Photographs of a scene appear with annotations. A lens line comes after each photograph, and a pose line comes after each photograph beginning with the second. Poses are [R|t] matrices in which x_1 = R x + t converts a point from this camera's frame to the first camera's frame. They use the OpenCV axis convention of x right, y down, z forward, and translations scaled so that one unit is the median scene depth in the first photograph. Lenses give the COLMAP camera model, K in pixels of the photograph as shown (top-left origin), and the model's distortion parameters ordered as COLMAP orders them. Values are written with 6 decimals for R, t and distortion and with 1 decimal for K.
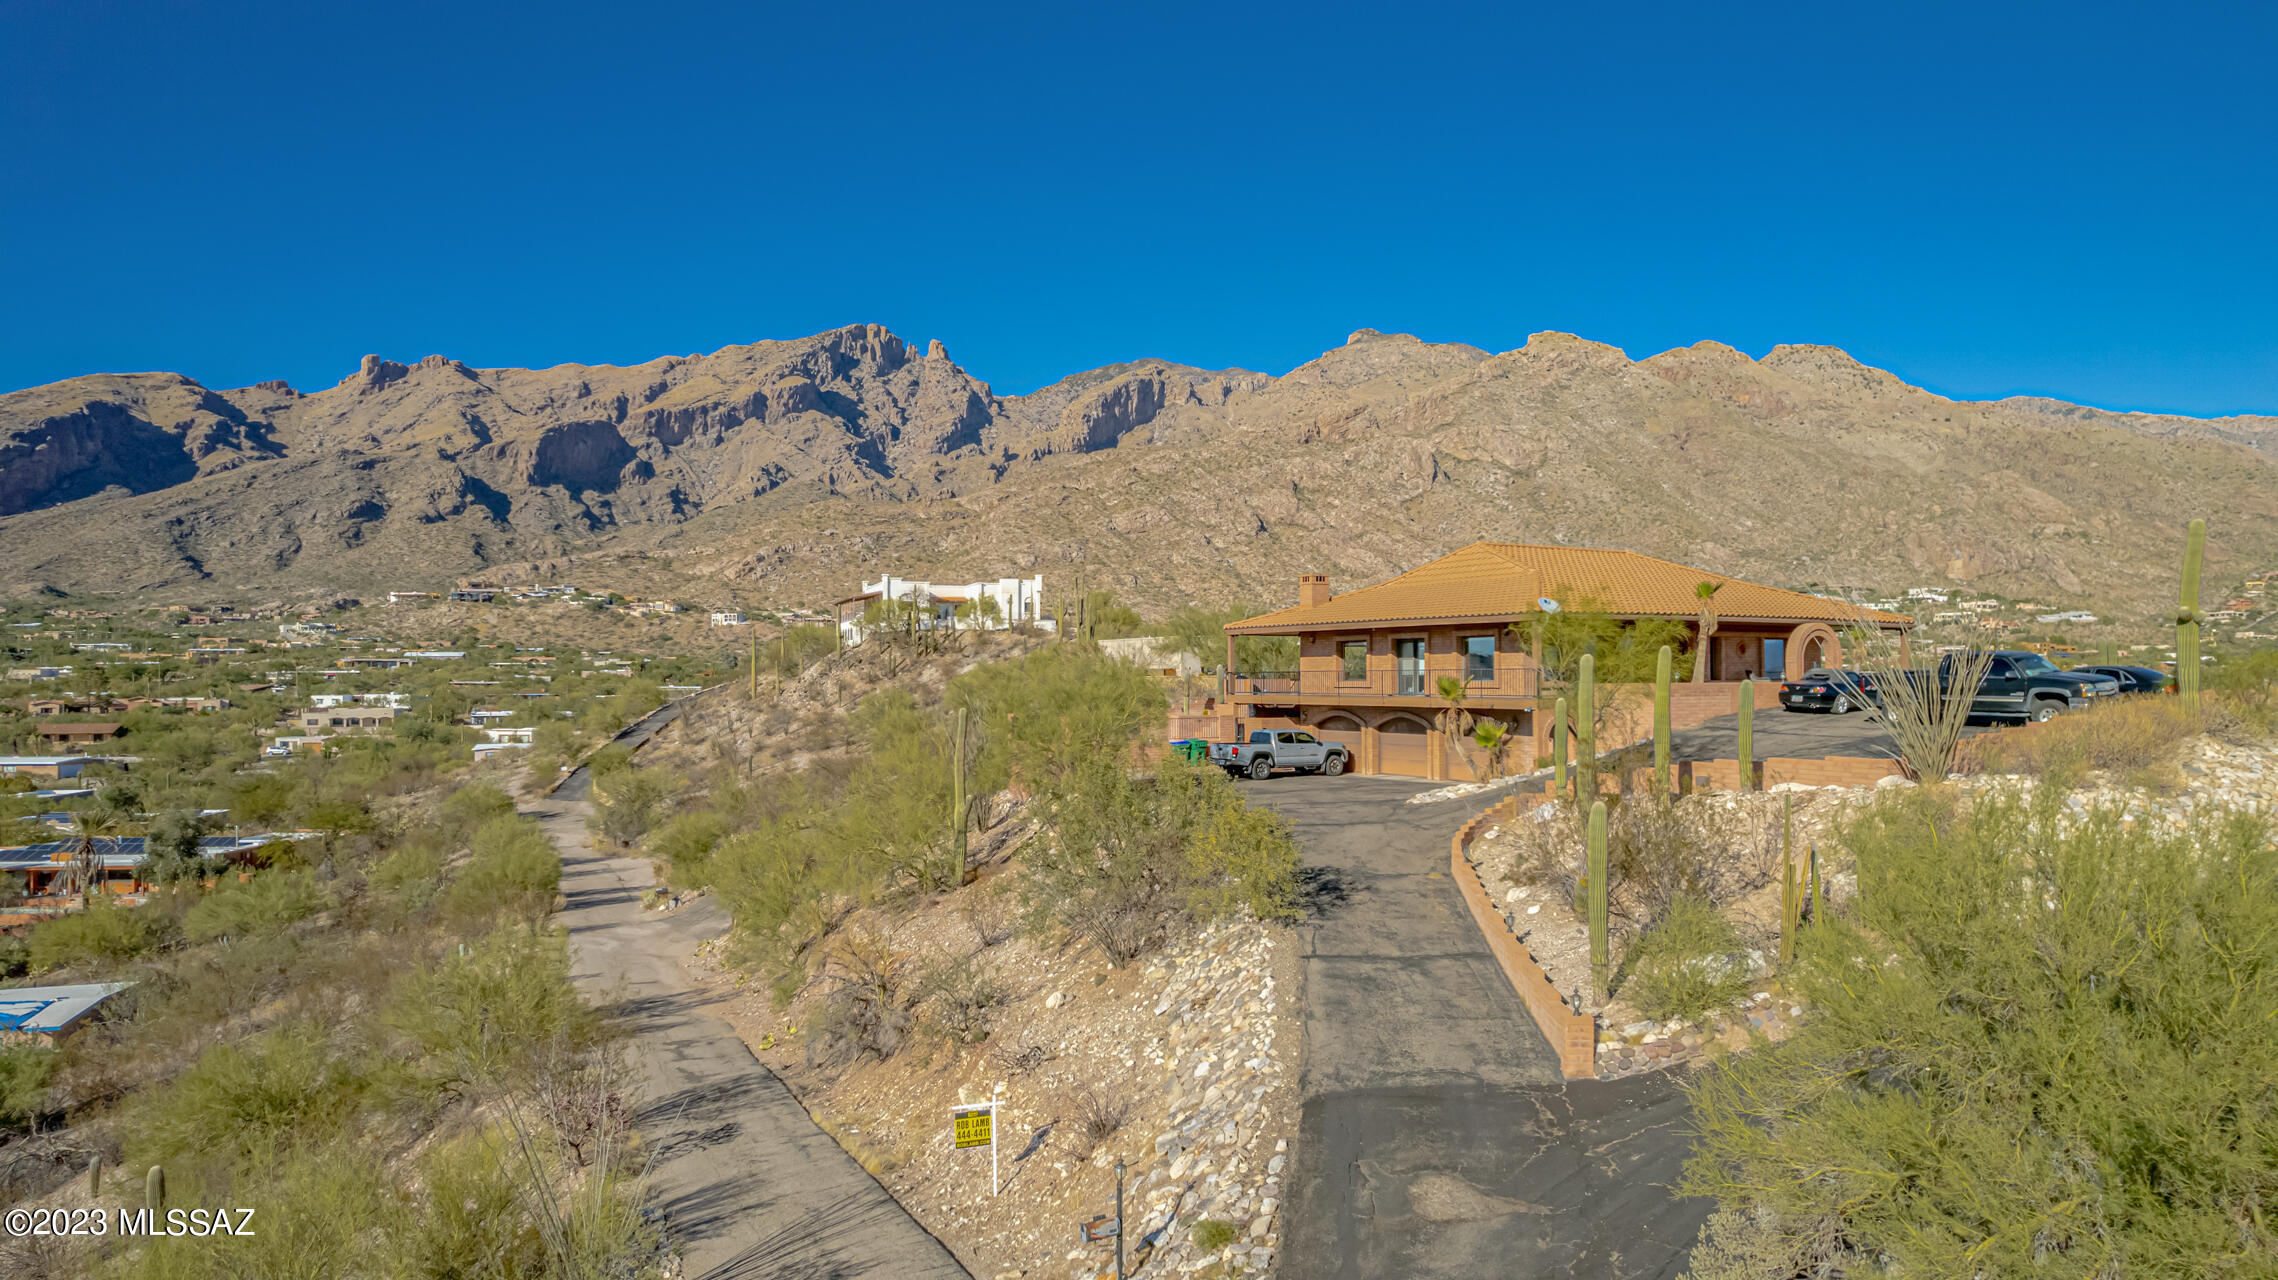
lens RADIAL K [[1458.7, 0, 1152.2], [0, 1458.7, 652.0], [0, 0, 1]] dist [-0.078372, 0.071357]
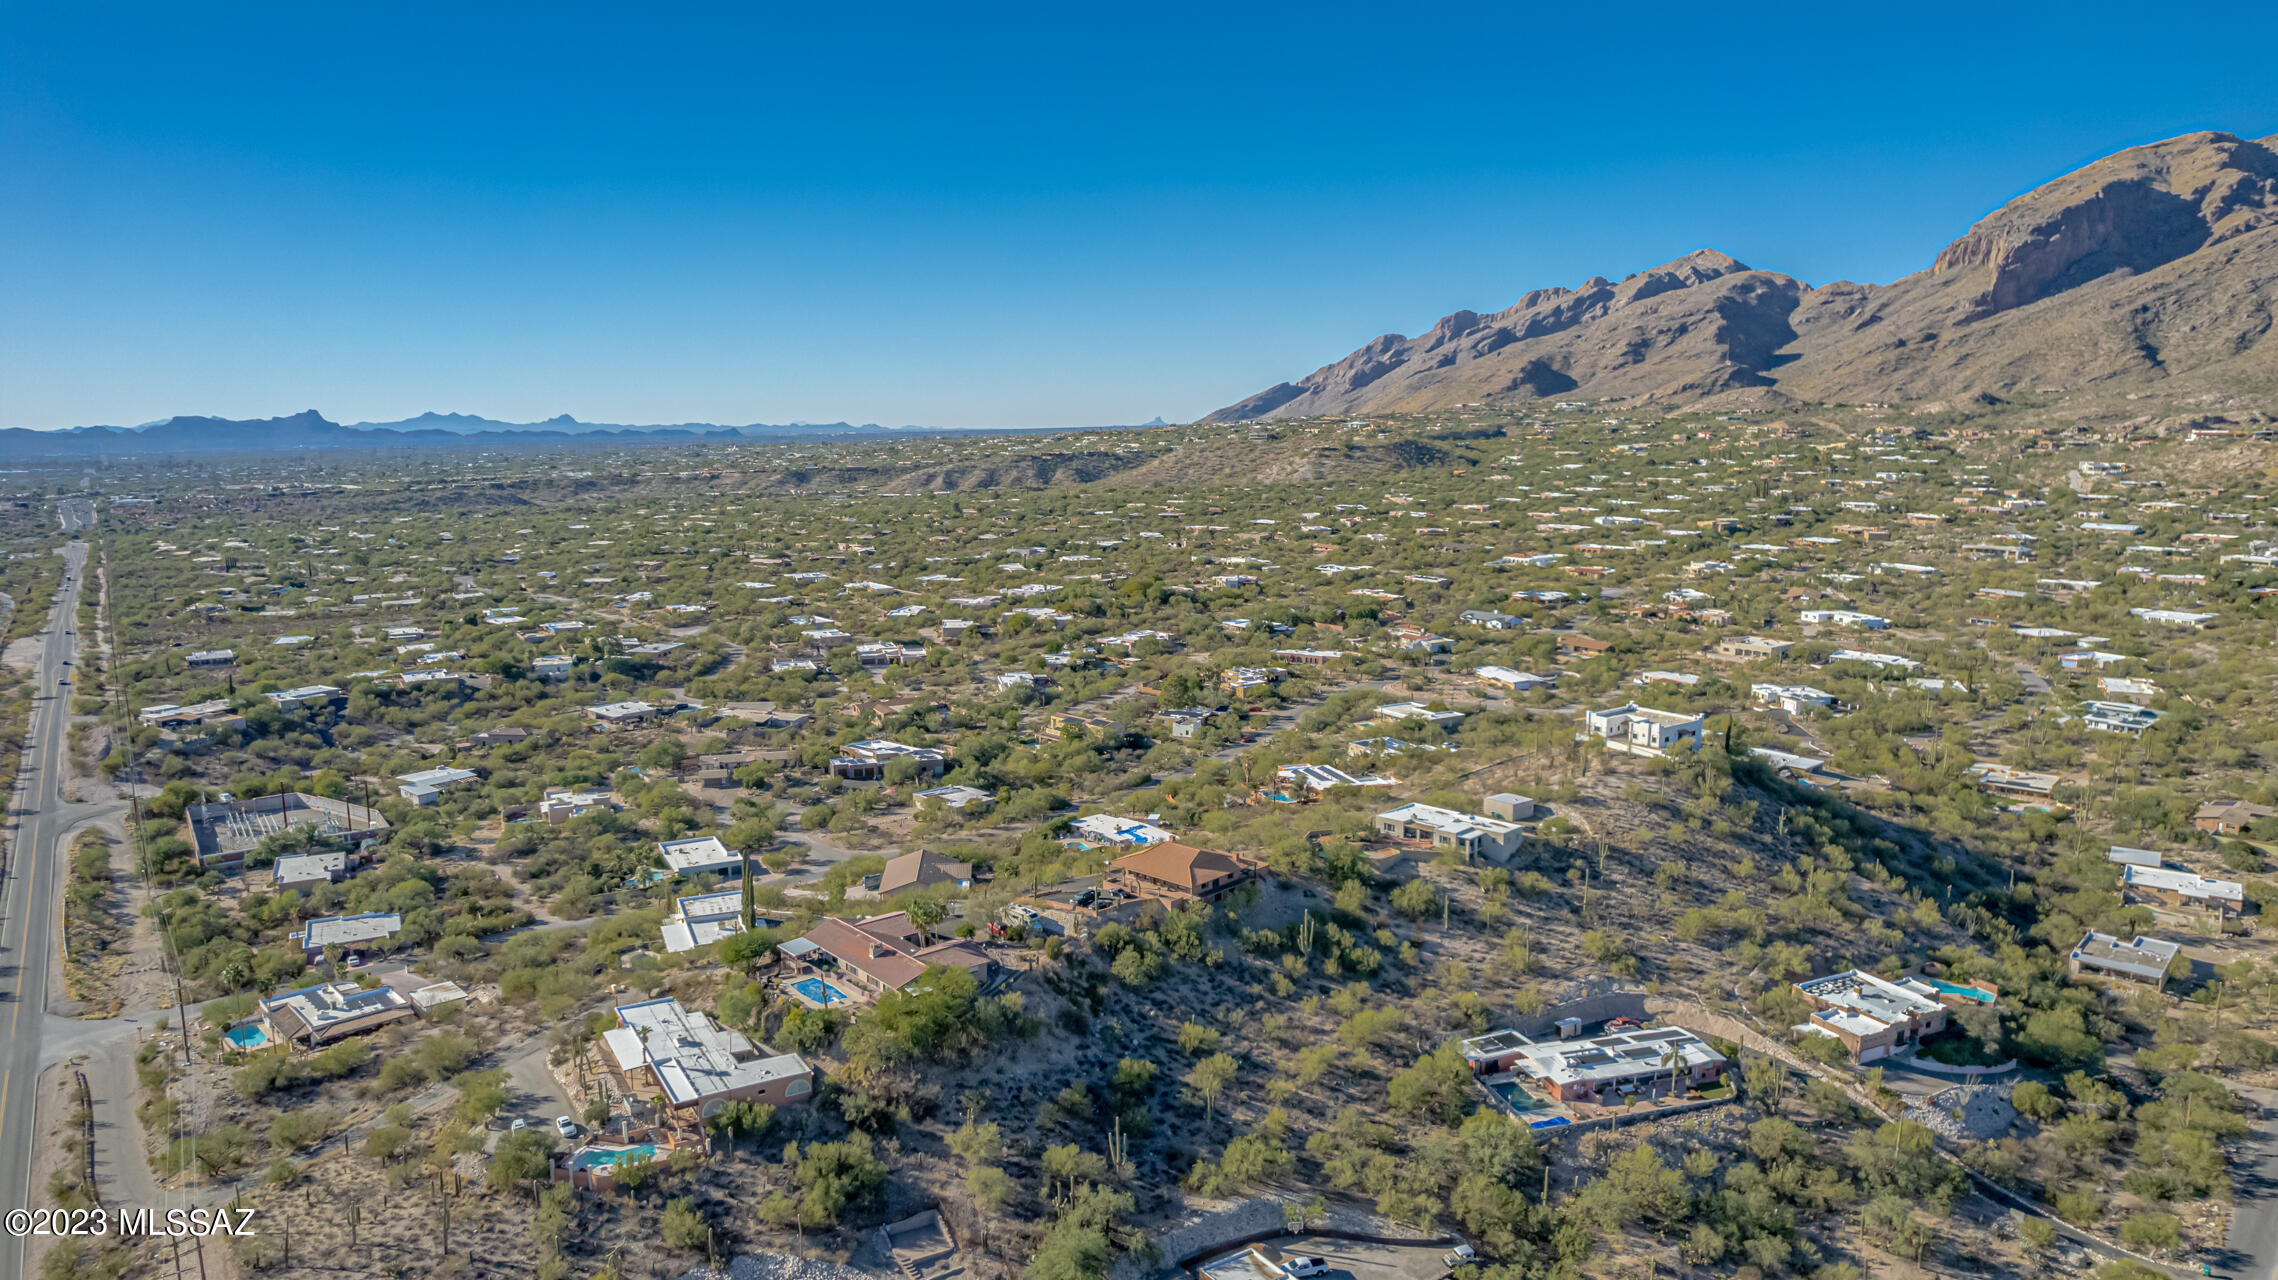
lens RADIAL K [[1458.7, 0, 1151.3], [0, 1458.7, 646.5], [0, 0, 1]] dist [-0.078372, 0.071357]
pose [[0.301212, 0.155502, -0.940792, 0.102004], [0.018185, 0.985497, 0.168714, -0.033464], [0.953384, -0.067927, 0.294016, -0.008623]]
